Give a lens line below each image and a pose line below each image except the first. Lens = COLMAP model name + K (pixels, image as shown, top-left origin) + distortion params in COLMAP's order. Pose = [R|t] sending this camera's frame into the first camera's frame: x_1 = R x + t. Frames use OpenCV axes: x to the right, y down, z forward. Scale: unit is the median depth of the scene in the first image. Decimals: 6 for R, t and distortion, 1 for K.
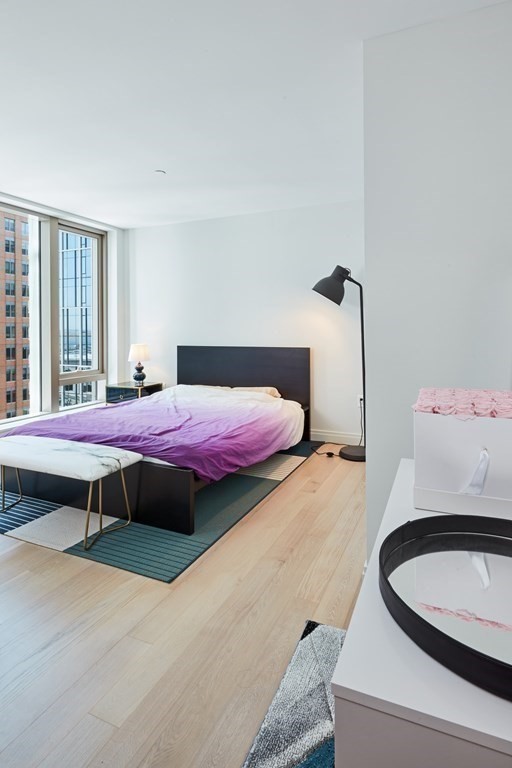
lens RADIAL K [[363.3, 0, 312.6], [0, 363.3, 337.6], [0, 0, 1]] dist [0.000743, -0.000036]
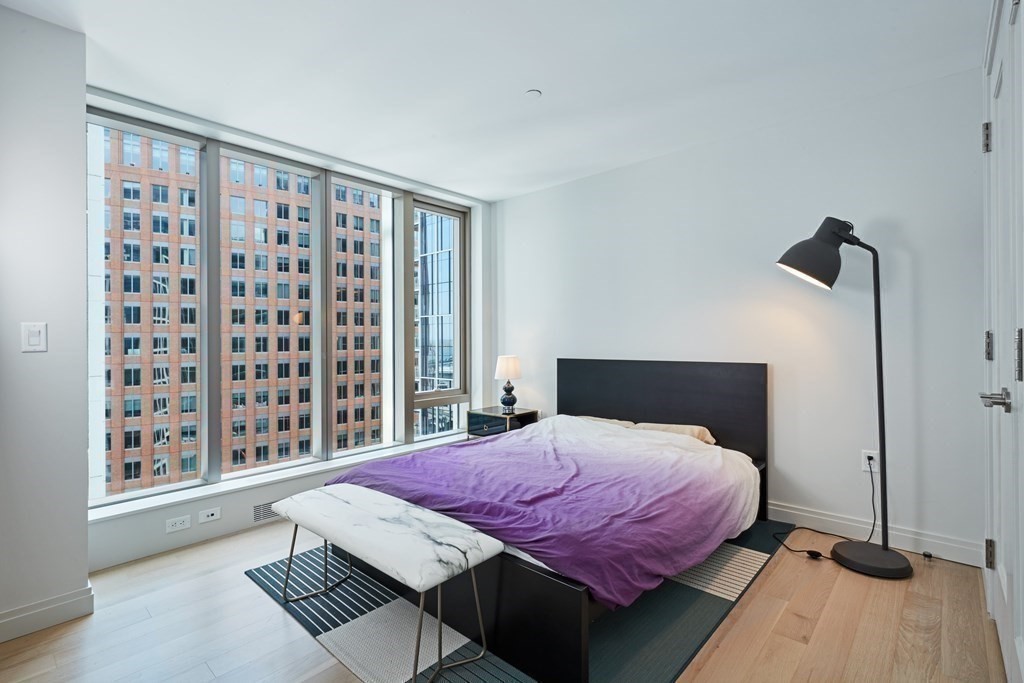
lens RADIAL K [[472.1, 0, 525.5], [0, 472.1, 346.8], [0, 0, 1]] dist [0.000130, -0.000035]
pose [[0.912220, -0.002146, -0.409696, -0.066216], [0.000851, 0.999994, -0.003343, 0.004035], [0.409701, 0.002701, 0.912216, 0.172054]]
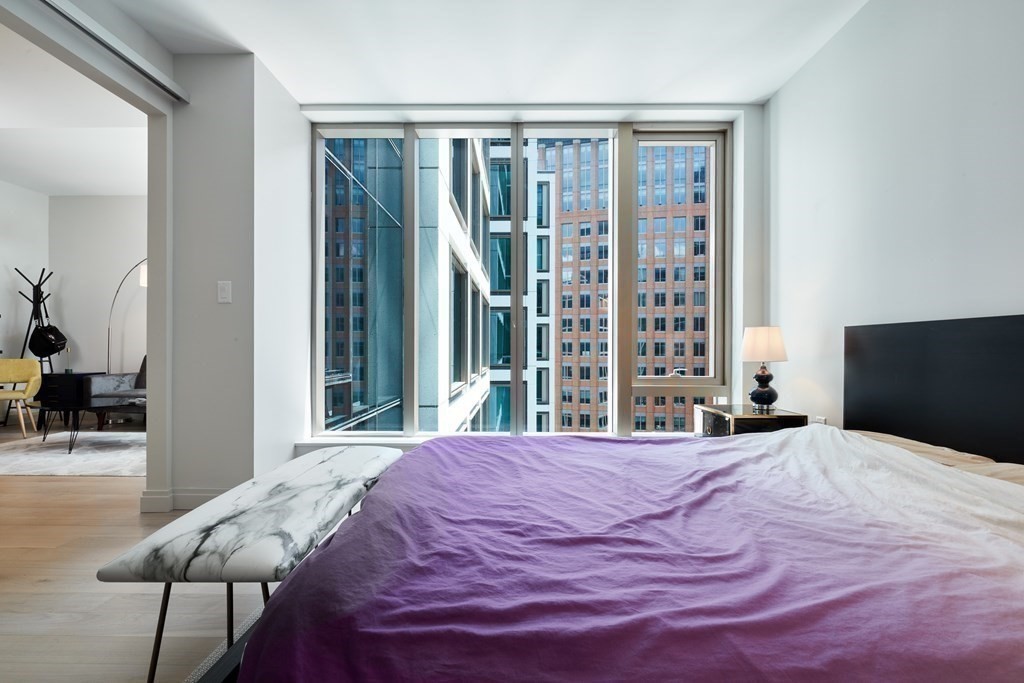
lens RADIAL K [[464.4, 0, 510.4], [0, 464.4, 351.6], [0, 0, 1]] dist [0.000053, -0.000017]
pose [[0.281561, 0.007414, -0.959515, 0.004223], [-0.018006, 0.999835, 0.002442, 0.062996], [0.959374, 0.016590, 0.281648, 0.590133]]
